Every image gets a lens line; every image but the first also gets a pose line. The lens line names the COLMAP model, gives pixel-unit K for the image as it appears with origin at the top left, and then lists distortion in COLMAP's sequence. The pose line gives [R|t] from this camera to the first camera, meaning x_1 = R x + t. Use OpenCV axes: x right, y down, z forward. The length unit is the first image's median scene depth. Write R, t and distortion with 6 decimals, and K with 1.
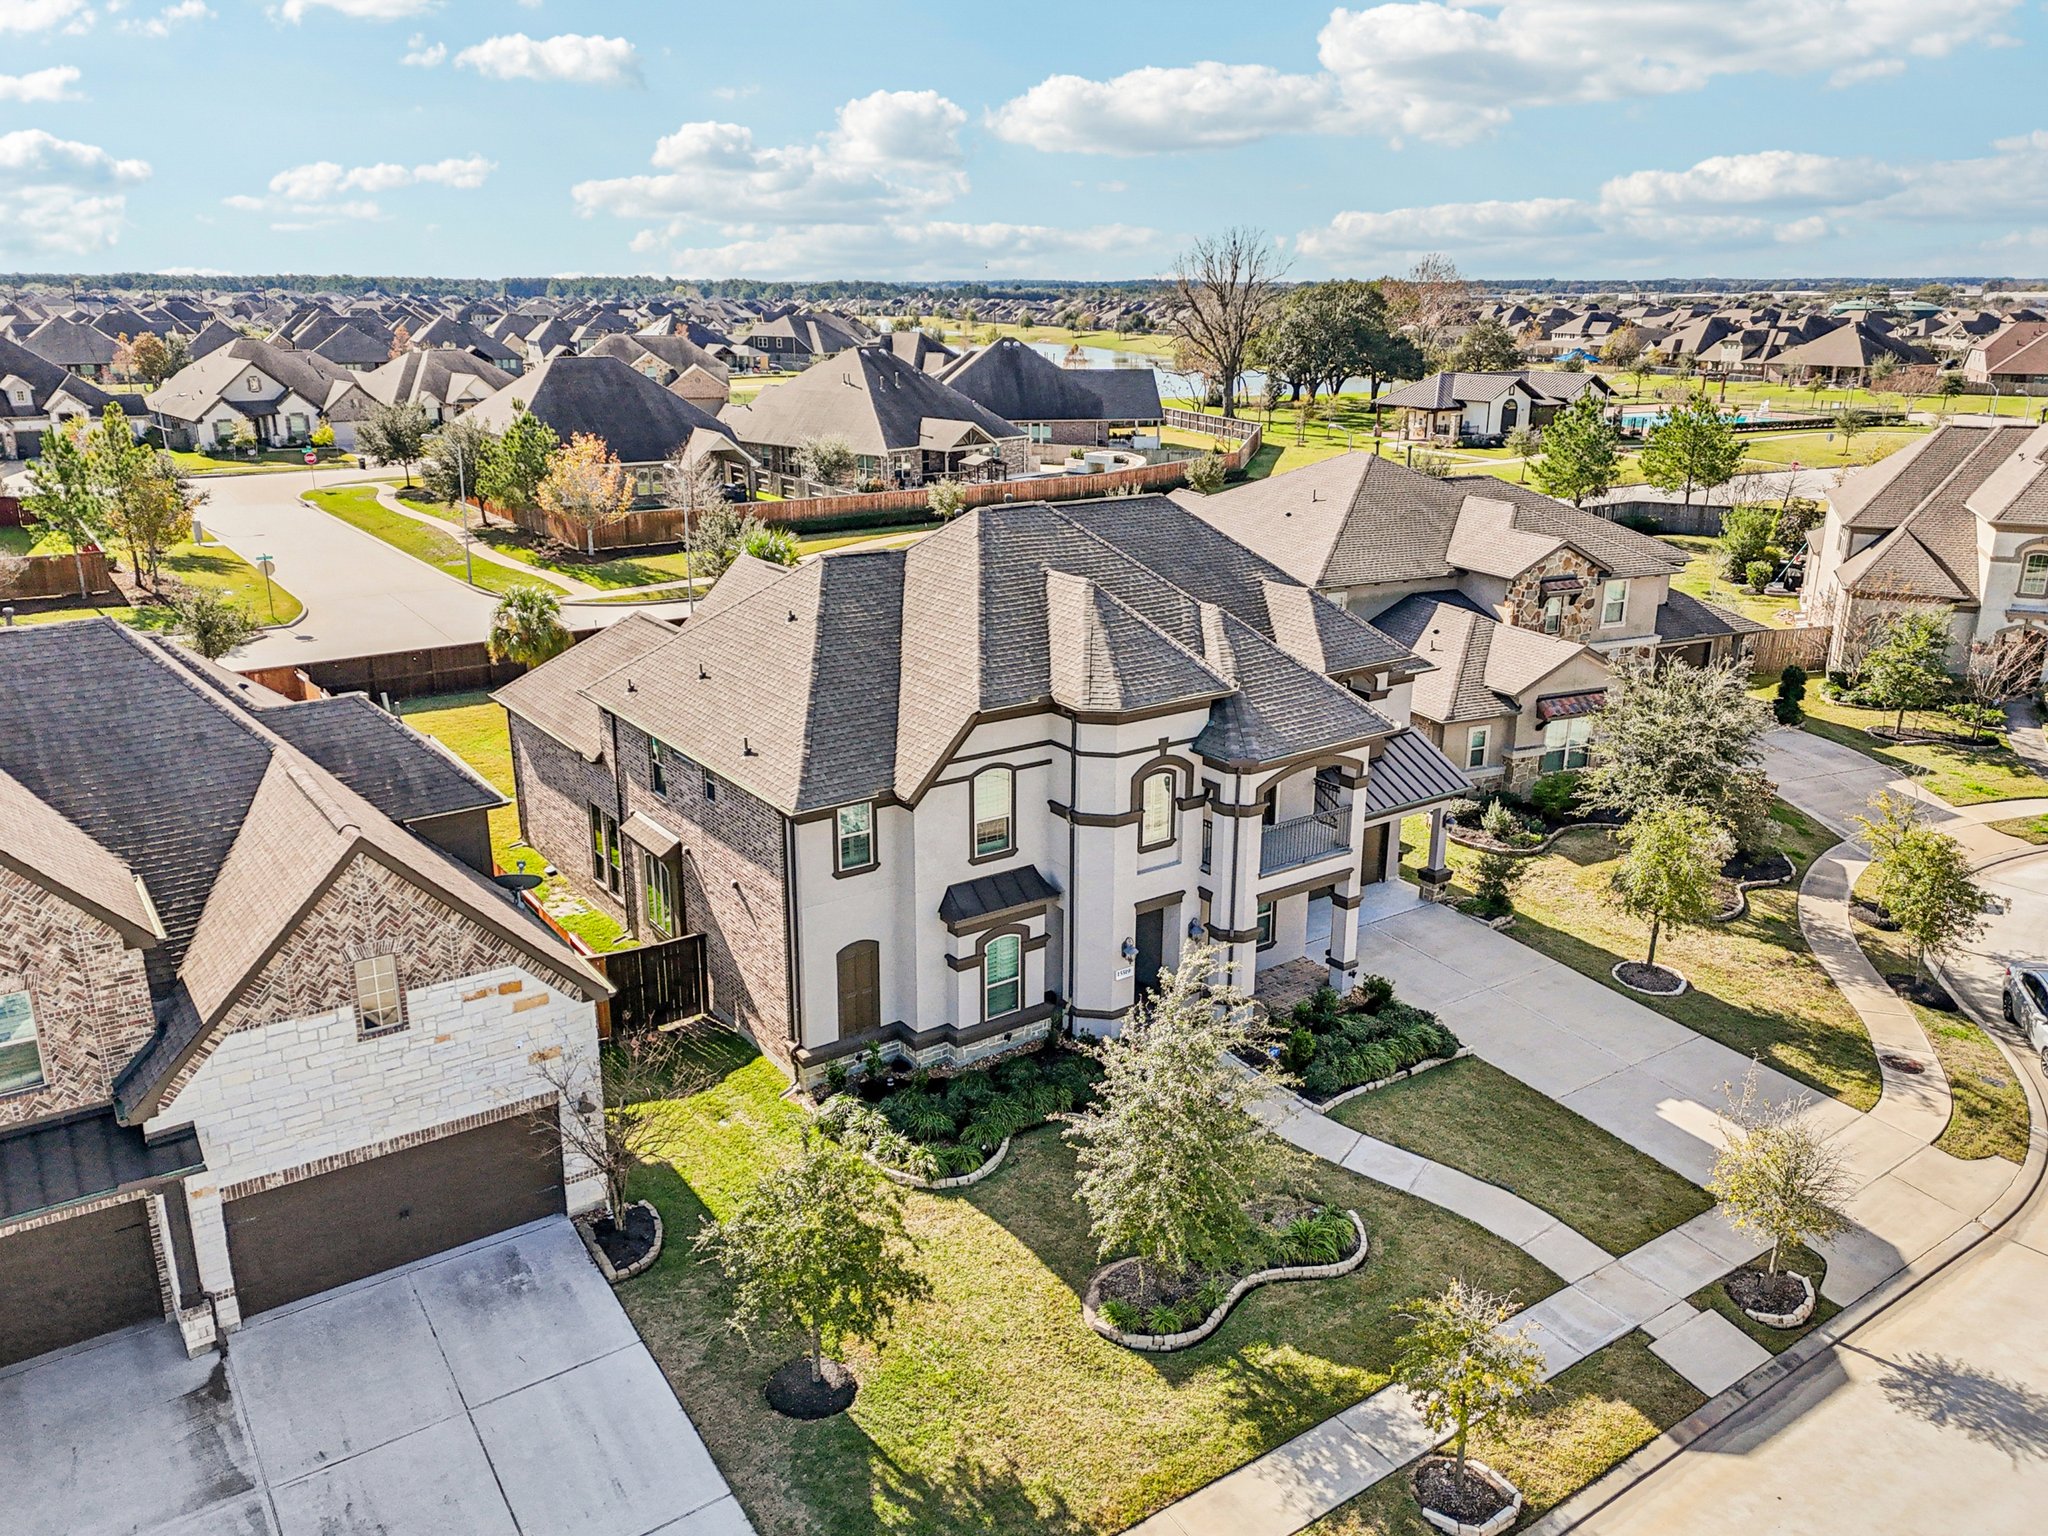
lens RADIAL K [[1527.1, 0, 1024.1], [0, 1527.1, 782.5], [0, 0, 1]] dist [0.079569, -0.088908]
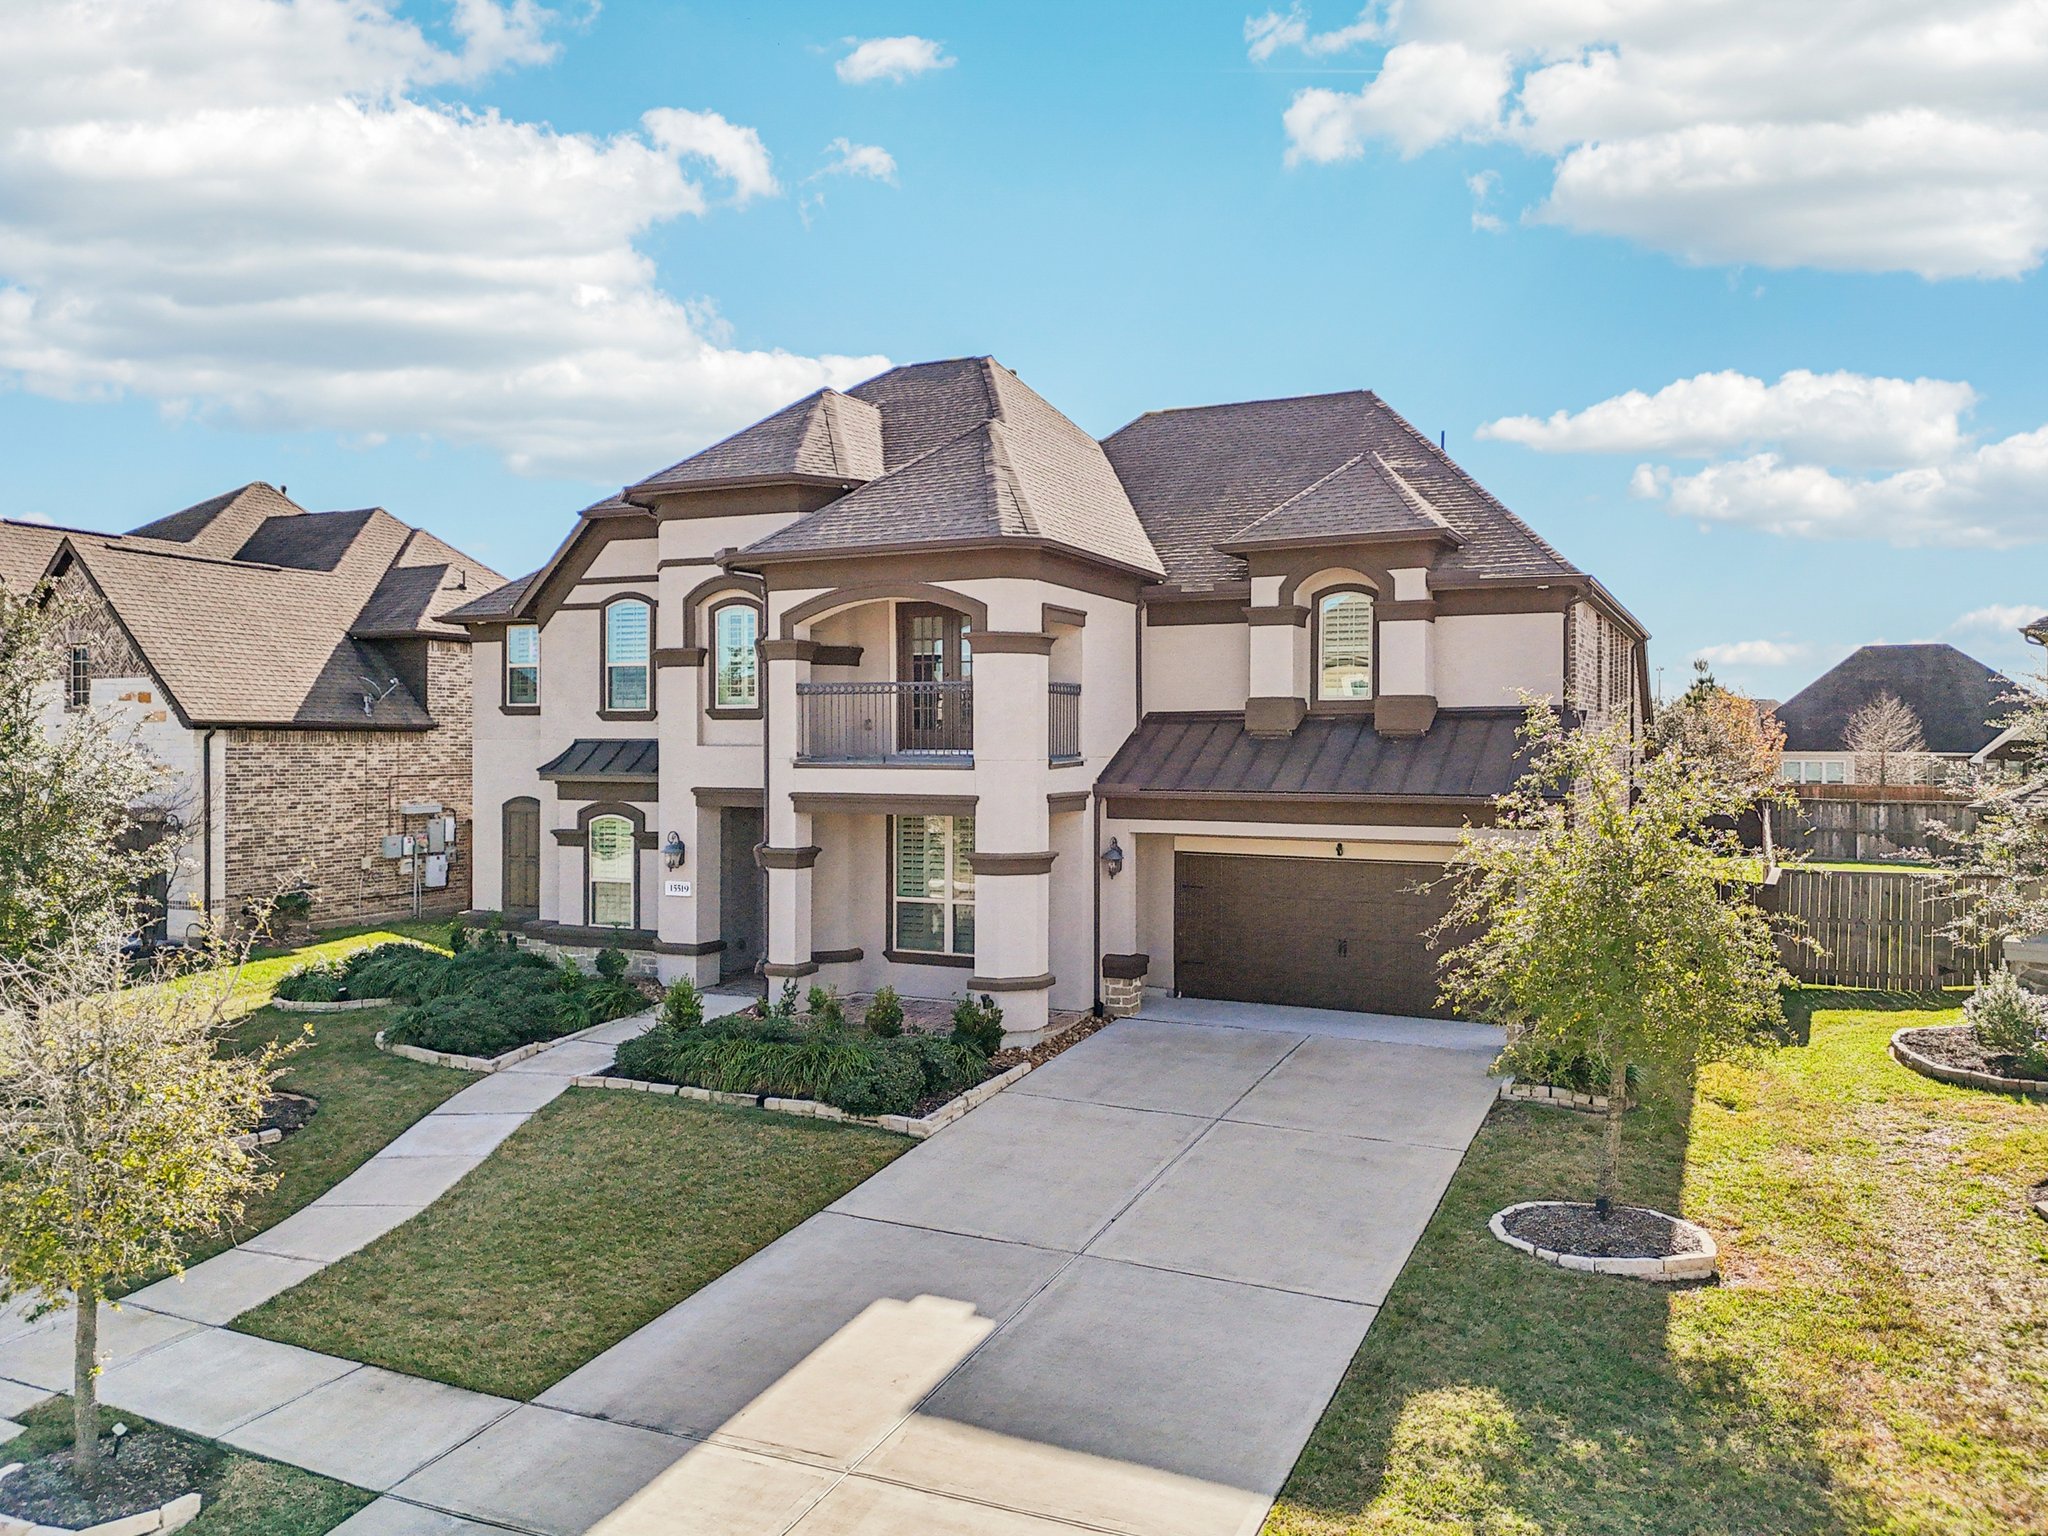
lens RADIAL K [[1510.4, 0, 1024.0], [0, 1510.4, 768.0], [0, 0, 1]] dist [0.048637, -0.044676]
pose [[0.492431, 0.015705, -0.870210, 0.772363], [-0.271064, 0.952878, -0.136192, 0.126974], [0.827064, 0.302948, 0.473484, 0.806470]]
